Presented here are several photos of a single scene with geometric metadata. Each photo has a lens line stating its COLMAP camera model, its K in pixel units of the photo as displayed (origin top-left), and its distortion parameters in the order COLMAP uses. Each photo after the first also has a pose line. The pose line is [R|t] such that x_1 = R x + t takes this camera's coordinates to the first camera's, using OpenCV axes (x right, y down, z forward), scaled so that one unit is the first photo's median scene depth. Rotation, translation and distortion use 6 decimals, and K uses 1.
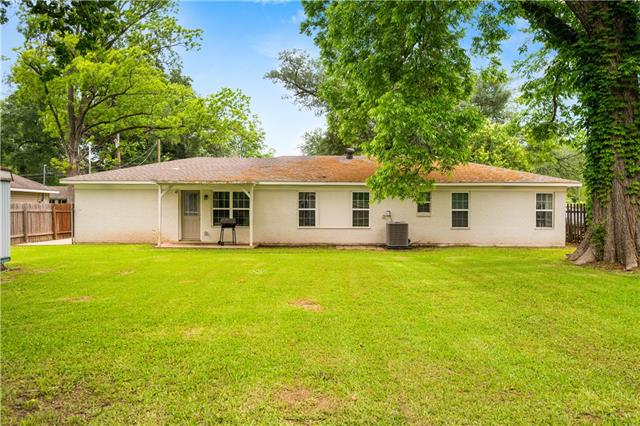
lens RADIAL K [[493.3, 0, 319.7], [0, 493.3, 211.1], [0, 0, 1]] dist [-0.006951, -0.001941]
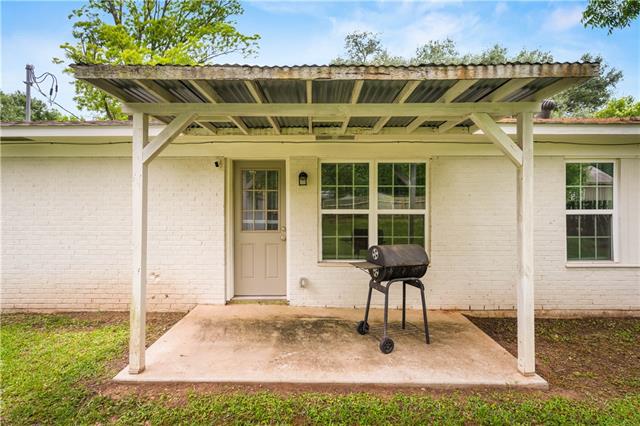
lens RADIAL K [[316.0, 0, 320.3], [0, 316.0, 212.5], [0, 0, 1]] dist [0.003138, 0.000225]
pose [[0.999592, -0.006347, -0.027832, -0.210357], [0.006138, 0.999952, -0.007579, -0.002496], [0.027879, 0.007405, 0.999584, 0.770701]]
